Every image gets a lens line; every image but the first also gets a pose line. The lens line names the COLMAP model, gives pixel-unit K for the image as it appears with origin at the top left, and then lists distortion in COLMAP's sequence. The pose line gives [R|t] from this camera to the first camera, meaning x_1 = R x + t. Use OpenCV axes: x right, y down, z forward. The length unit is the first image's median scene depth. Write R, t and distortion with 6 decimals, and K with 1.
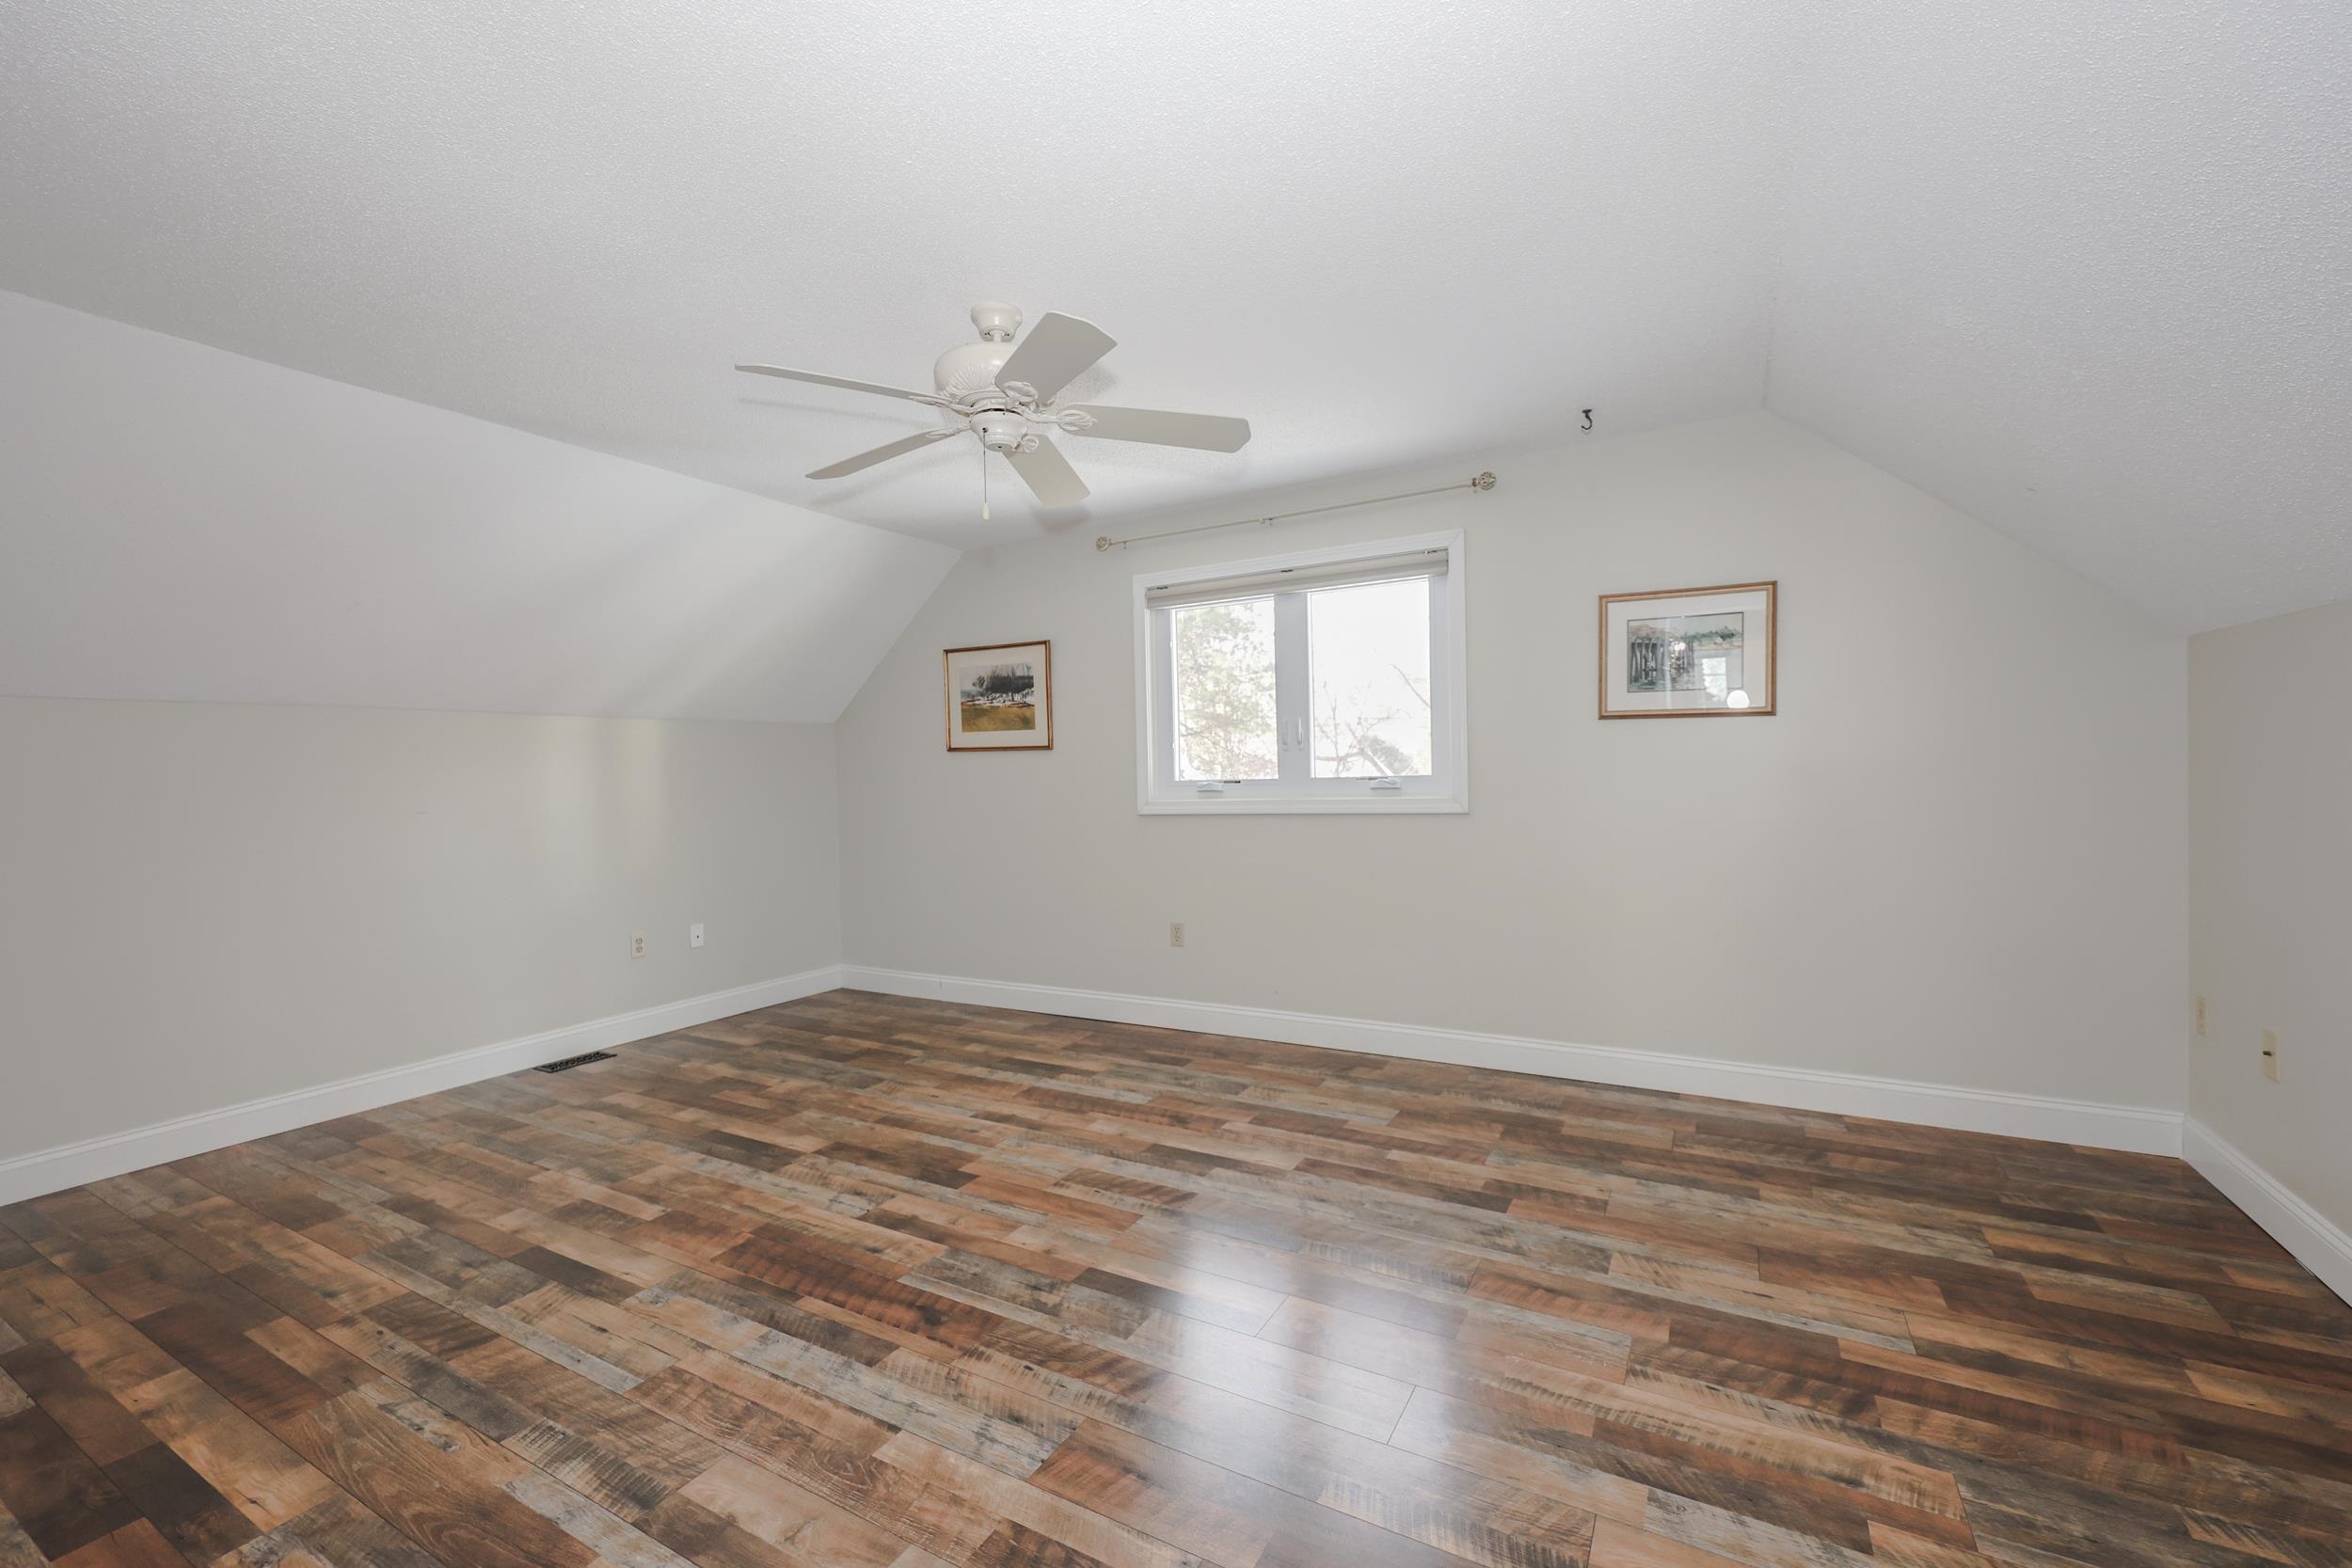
lens RADIAL K [[989.9, 0, 1175.9], [0, 989.9, 781.4], [0, 0, 1]] dist [0.000762, -0.000403]
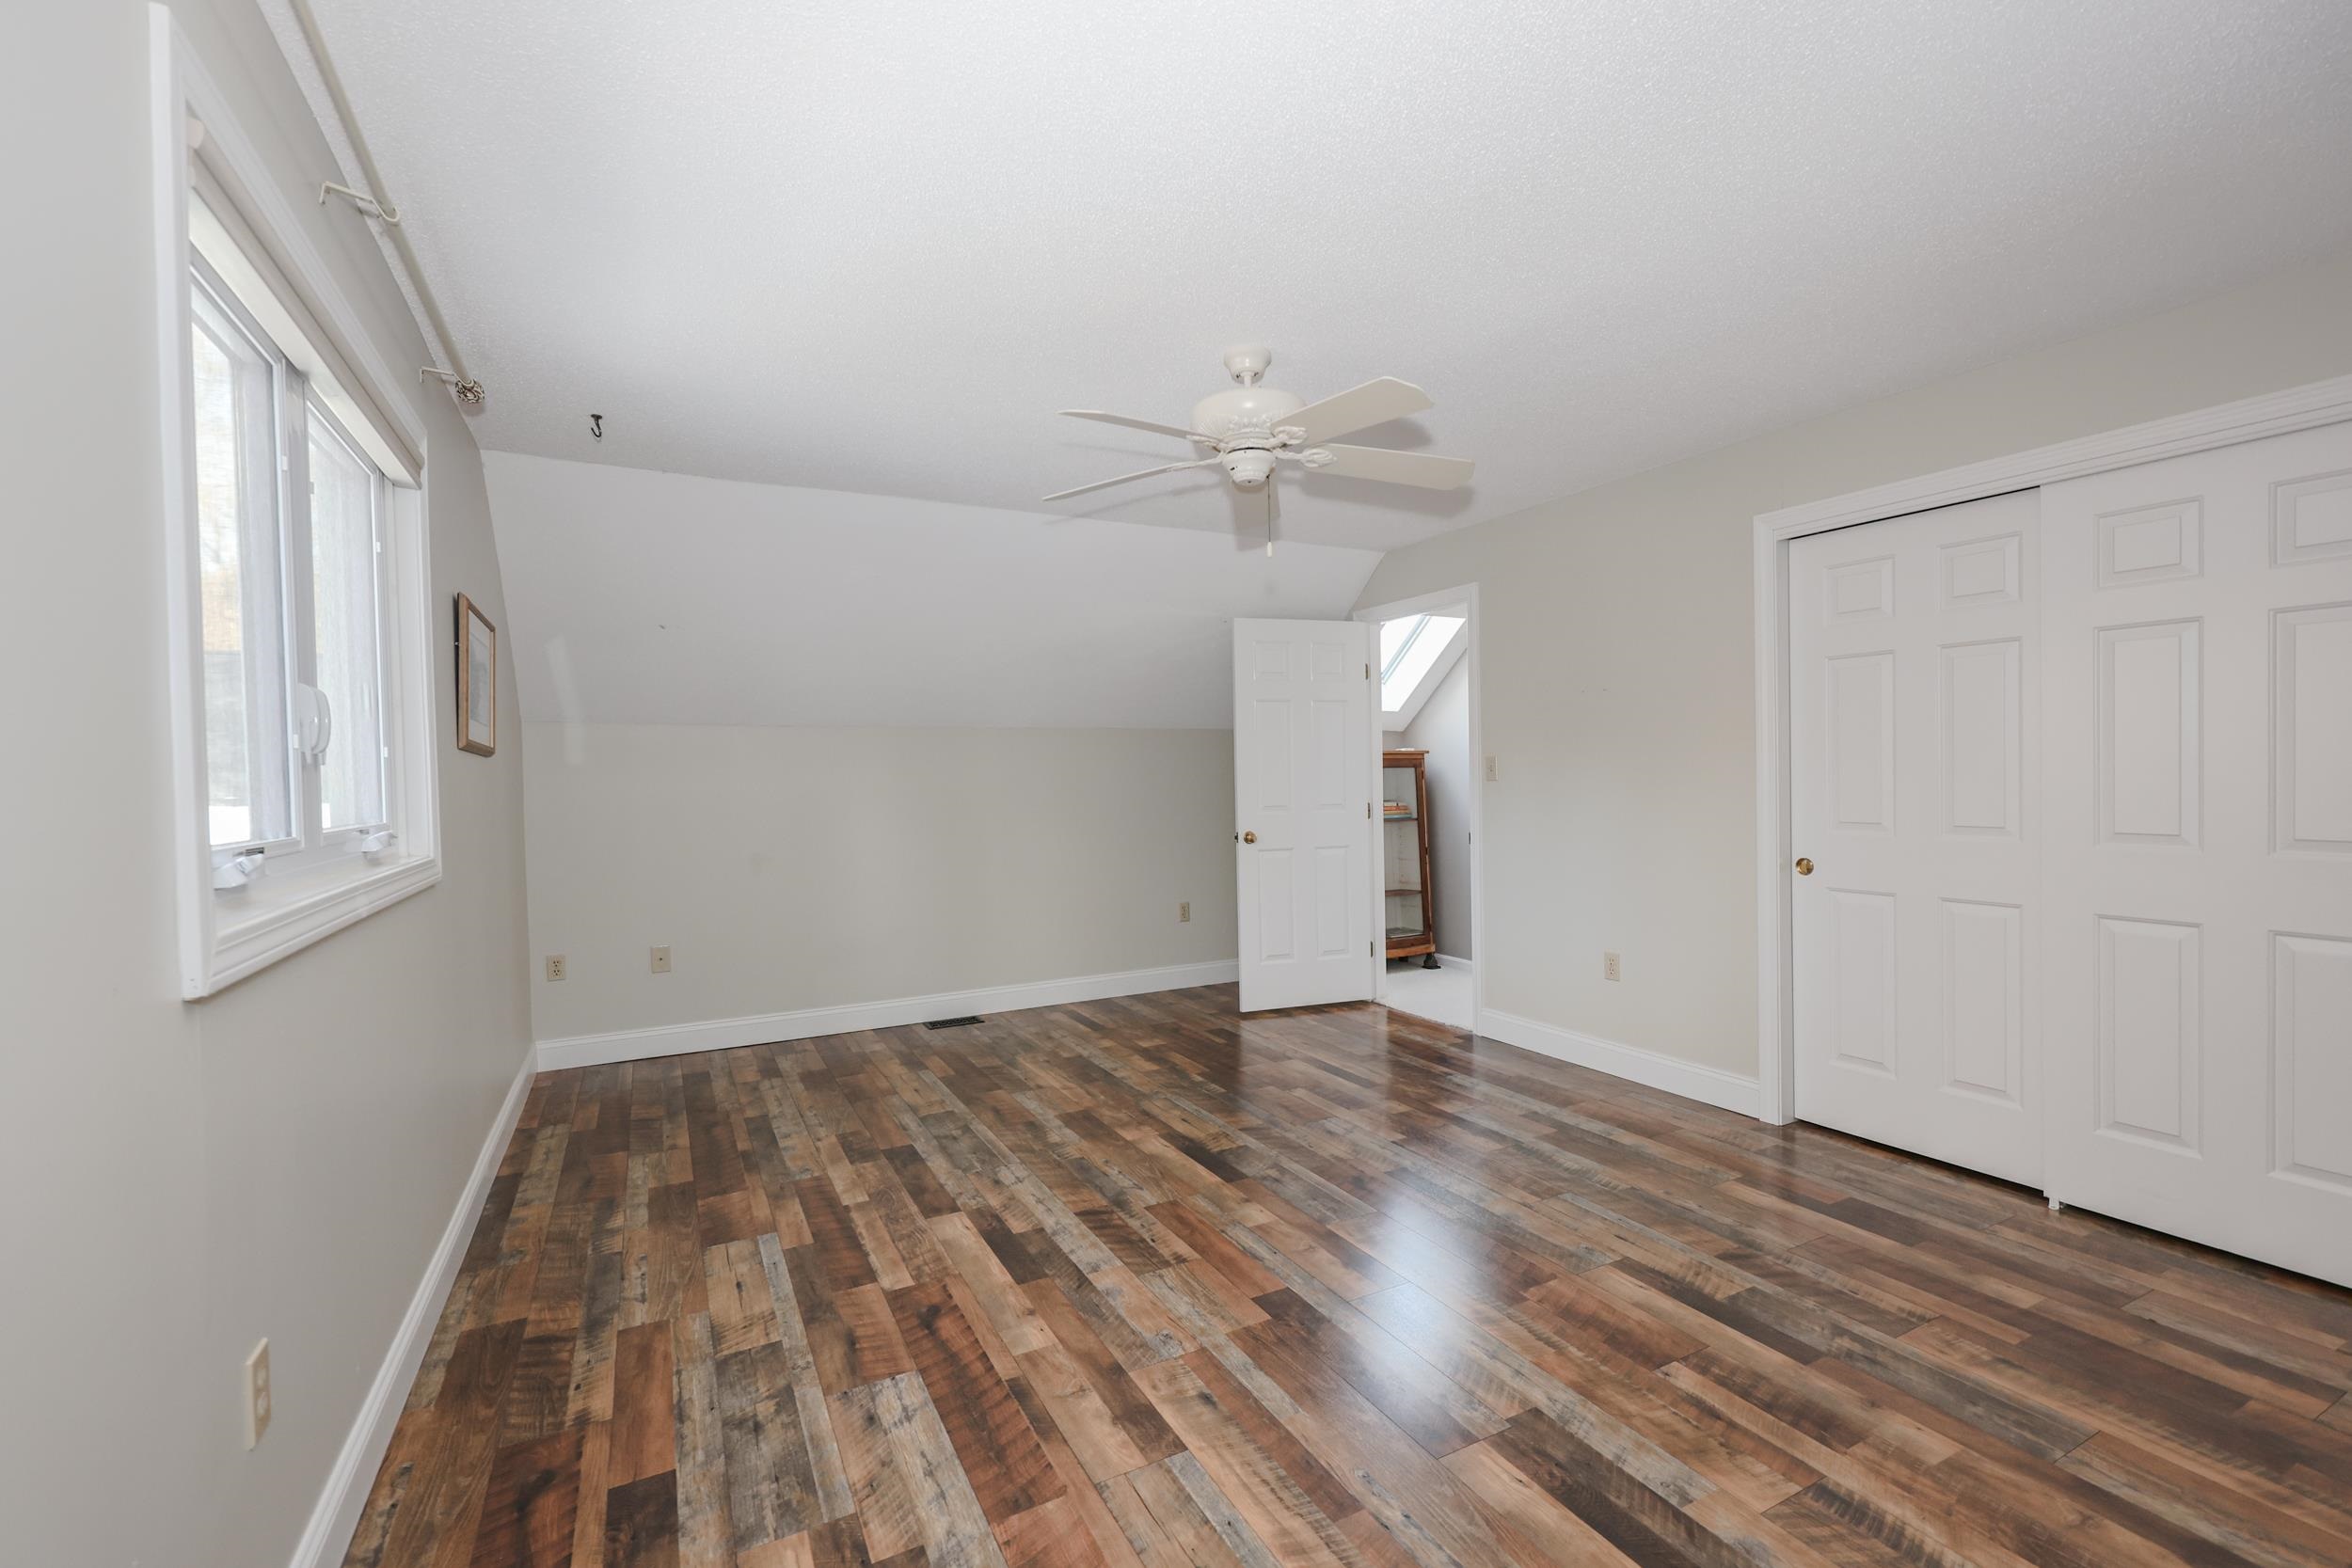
lens RADIAL K [[989.9, 0, 1175.9], [0, 989.9, 781.4], [0, 0, 1]] dist [0.000762, -0.000403]
pose [[-0.844179, 0.036473, 0.534819, -0.556803], [0.044750, 0.998995, 0.002507, -0.013155], [-0.534191, 0.026050, -0.844963, 1.614421]]
